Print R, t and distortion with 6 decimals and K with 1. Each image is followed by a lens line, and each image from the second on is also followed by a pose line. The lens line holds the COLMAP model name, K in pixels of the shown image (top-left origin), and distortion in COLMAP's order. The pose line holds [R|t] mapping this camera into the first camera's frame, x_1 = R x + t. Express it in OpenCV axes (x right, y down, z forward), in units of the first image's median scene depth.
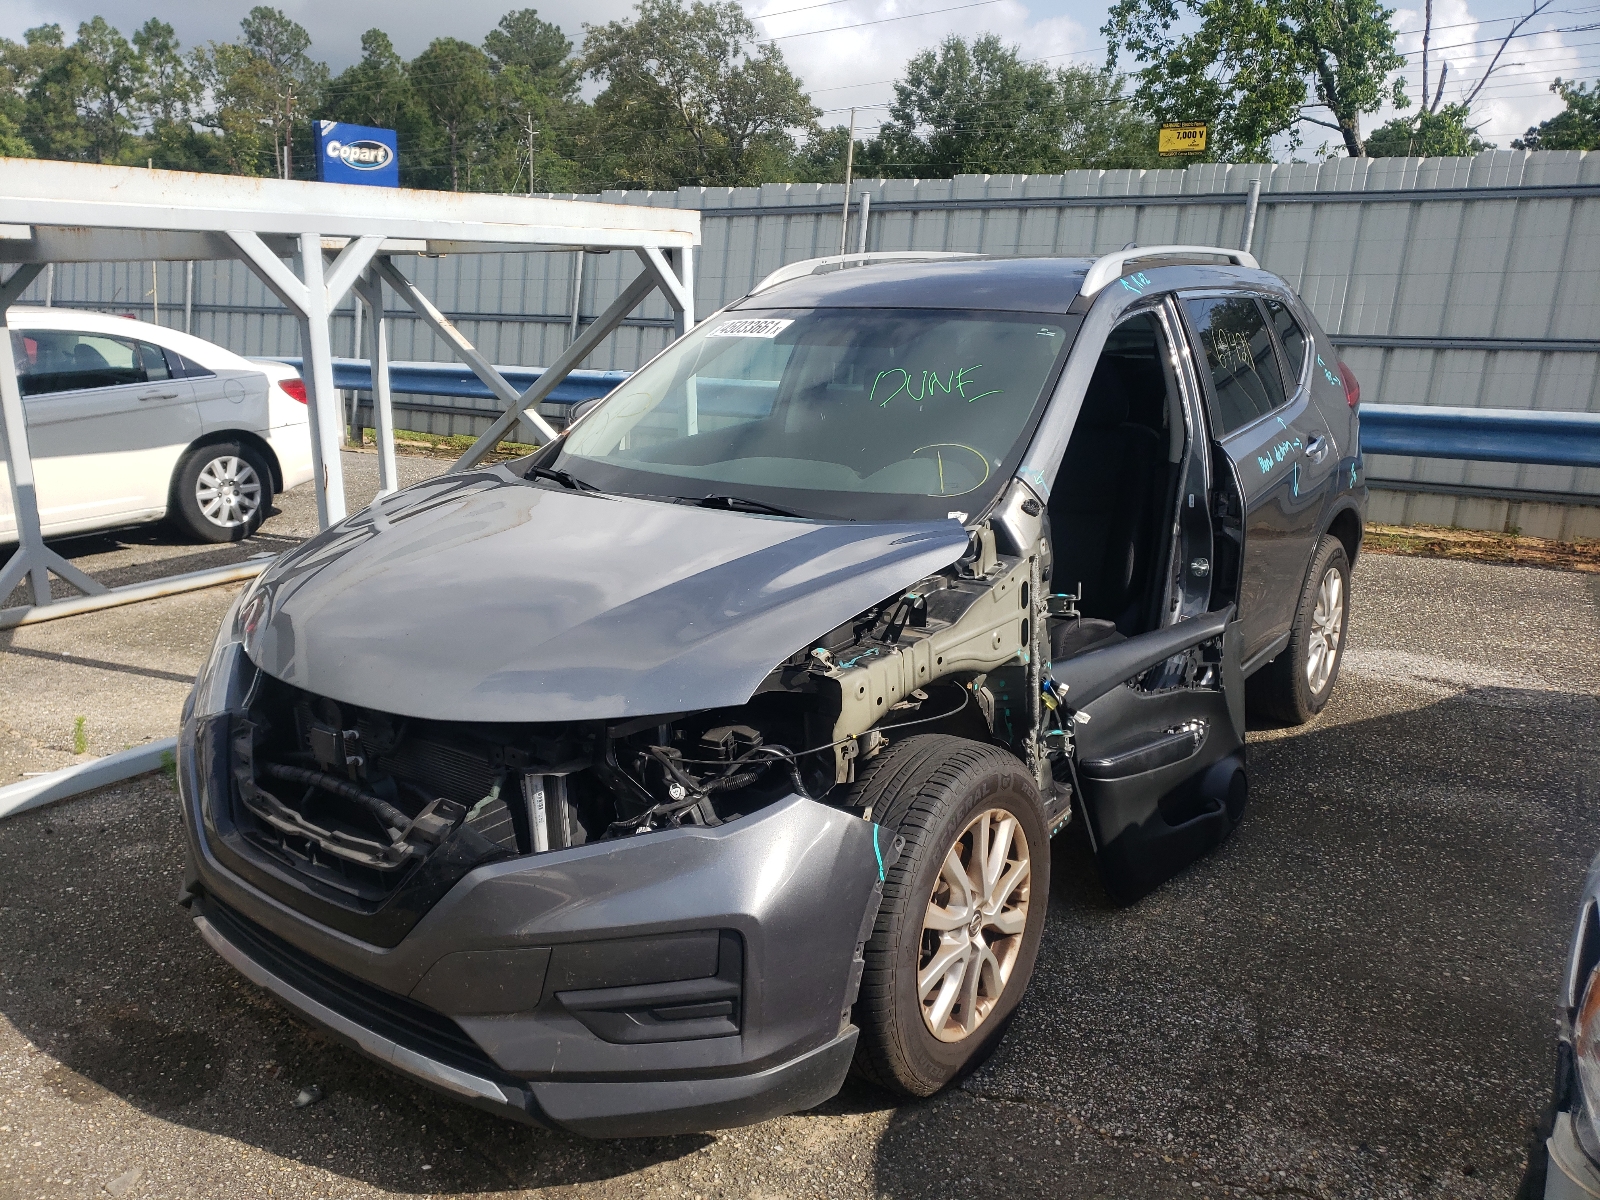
lens RADIAL K [[1239.5, 0, 800.0], [0, 1239.5, 600.0], [0, 0, 1]] dist [0.001539, 0.012527]
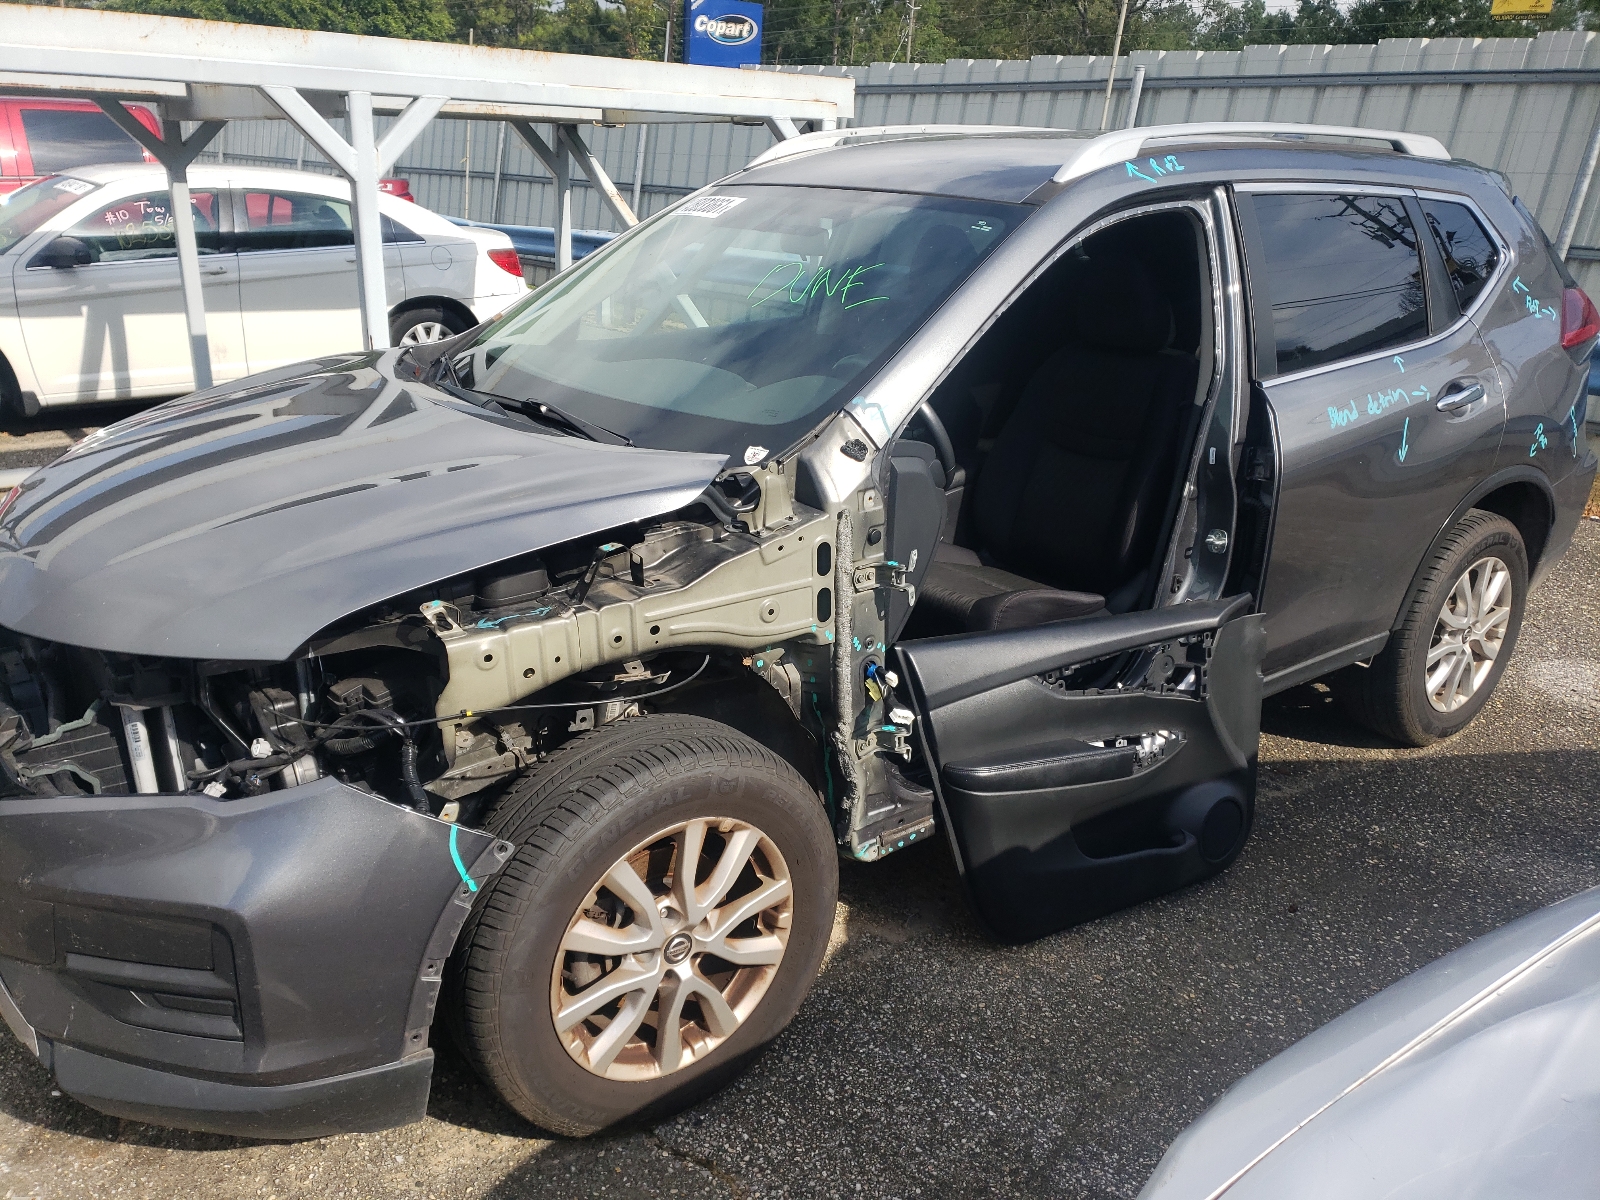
lens RADIAL K [[1236.7, 0, 800.0], [0, 1236.7, 600.0], [0, 0, 1]] dist [0.011006, 0.006697]
pose [[0.957747, 0.122726, -0.260112, 0.279772], [-0.100289, 0.990131, 0.097896, -0.040318], [0.269559, -0.067673, 0.960603, 0.168604]]
